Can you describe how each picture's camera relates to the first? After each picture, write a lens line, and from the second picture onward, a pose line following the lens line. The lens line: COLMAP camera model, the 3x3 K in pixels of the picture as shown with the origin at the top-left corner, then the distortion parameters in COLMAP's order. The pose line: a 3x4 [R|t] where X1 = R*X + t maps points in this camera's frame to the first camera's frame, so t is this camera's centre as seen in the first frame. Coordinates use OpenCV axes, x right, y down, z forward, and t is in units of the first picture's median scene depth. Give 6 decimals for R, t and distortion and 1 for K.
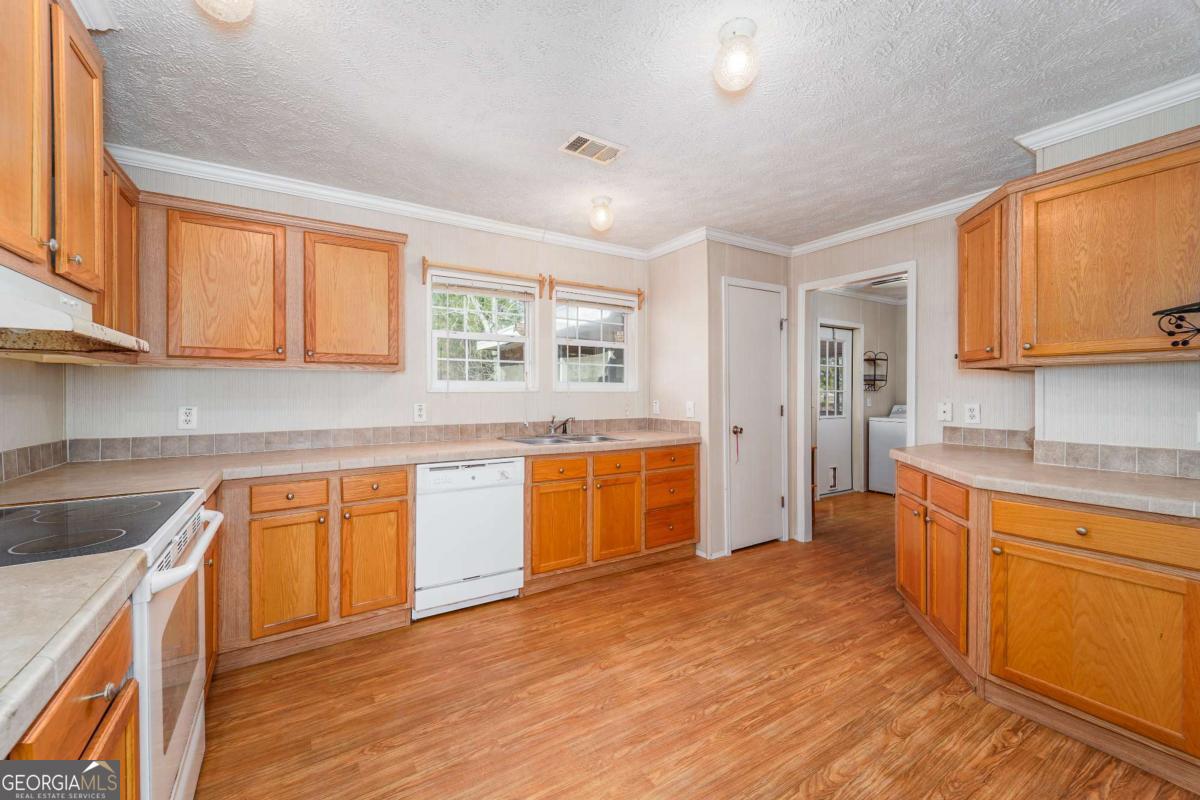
lens RADIAL K [[490.4, 0, 594.9], [0, 490.4, 388.3], [0, 0, 1]] dist [0.001320, -0.000644]
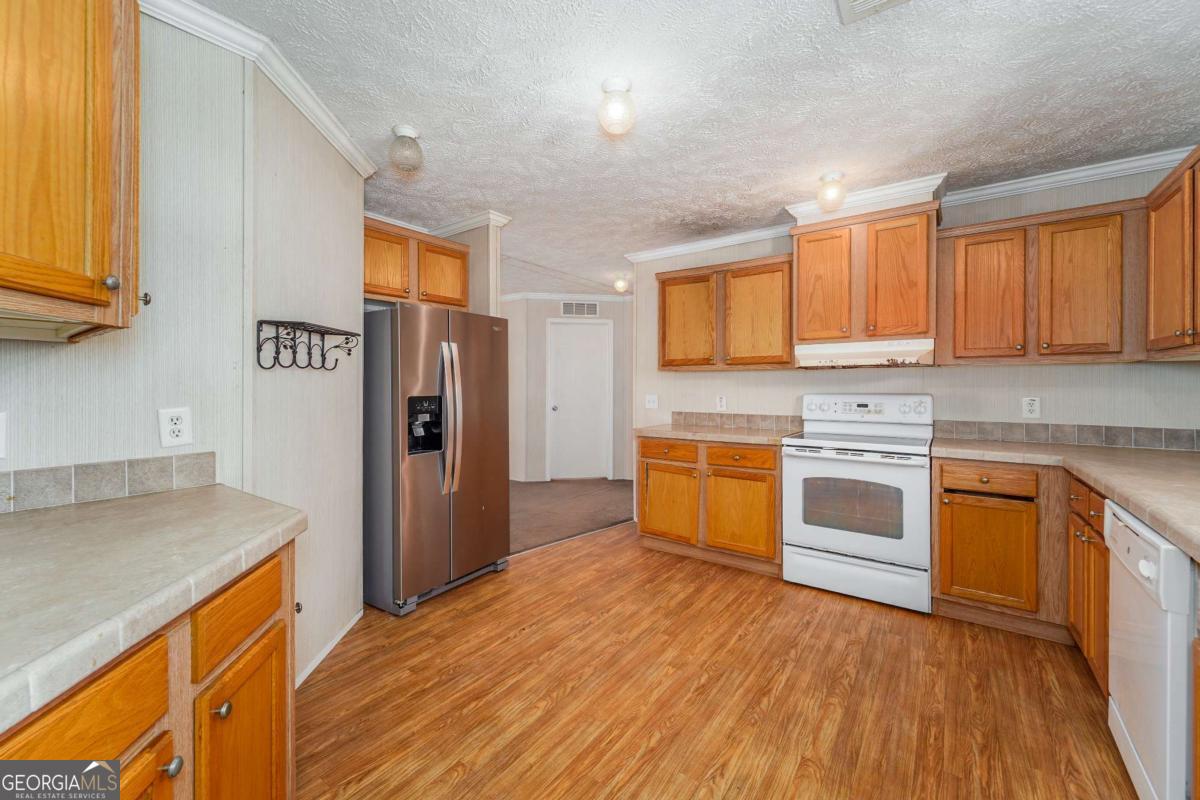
lens RADIAL K [[490.4, 0, 594.9], [0, 490.4, 388.3], [0, 0, 1]] dist [0.001320, -0.000644]
pose [[-0.932933, 0.005725, -0.360004, 0.709752], [0.004373, 0.999980, 0.004570, 0.005049], [0.360022, 0.002690, -0.932940, 1.932765]]
